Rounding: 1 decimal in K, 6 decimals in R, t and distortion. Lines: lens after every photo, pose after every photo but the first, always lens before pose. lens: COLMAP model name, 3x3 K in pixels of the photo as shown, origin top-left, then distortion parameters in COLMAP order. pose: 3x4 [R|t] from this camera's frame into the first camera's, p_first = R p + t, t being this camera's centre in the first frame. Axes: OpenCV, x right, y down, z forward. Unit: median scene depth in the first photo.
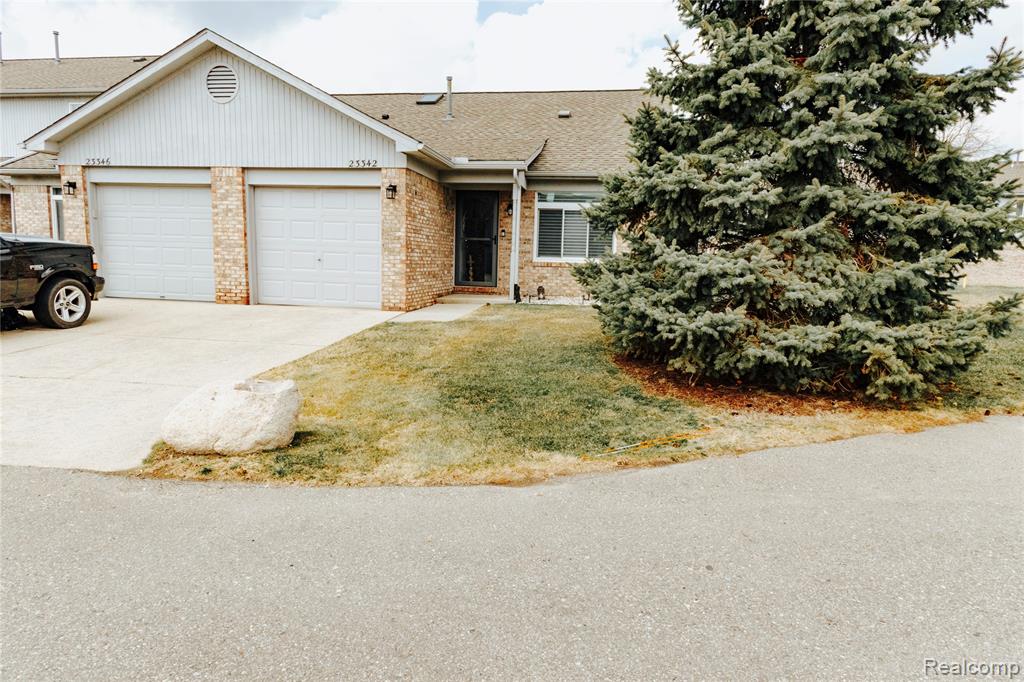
lens RADIAL K [[620.4, 0, 517.3], [0, 620.4, 341.9], [0, 0, 1]] dist [0.012229, -0.011230]
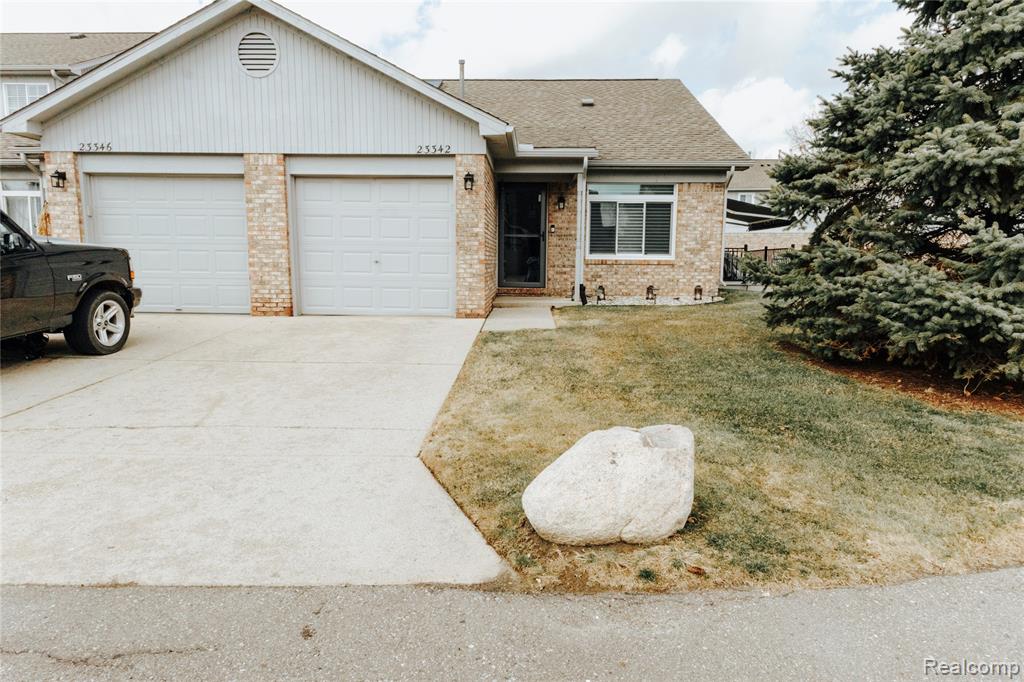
lens RADIAL K [[620.4, 0, 520.1], [0, 620.4, 340.5], [0, 0, 1]] dist [0.012229, -0.011230]
pose [[0.991099, -0.037201, 0.127826, -0.308232], [0.037284, 0.999303, 0.001749, -0.021294], [-0.127802, 0.003033, 0.991795, 0.154475]]
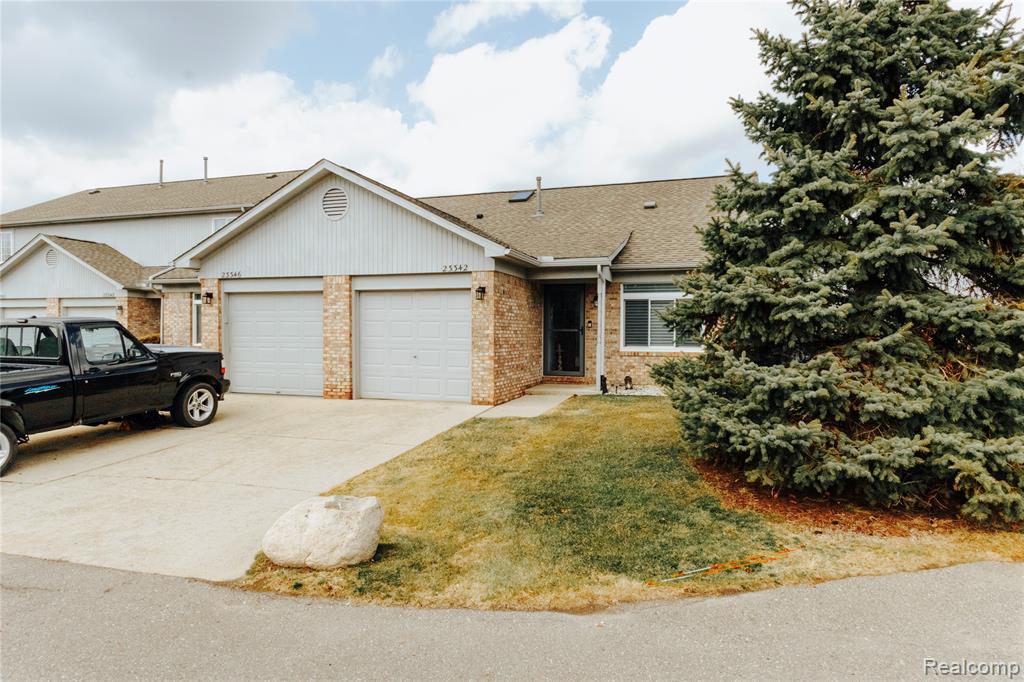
lens RADIAL K [[620.4, 0, 516.8], [0, 620.4, 340.6], [0, 0, 1]] dist [0.012229, -0.011230]
pose [[0.987355, -0.022829, -0.156875, 0.028978], [0.003677, 0.992608, -0.121305, -0.038191], [0.158484, 0.119194, 0.980141, -0.030772]]
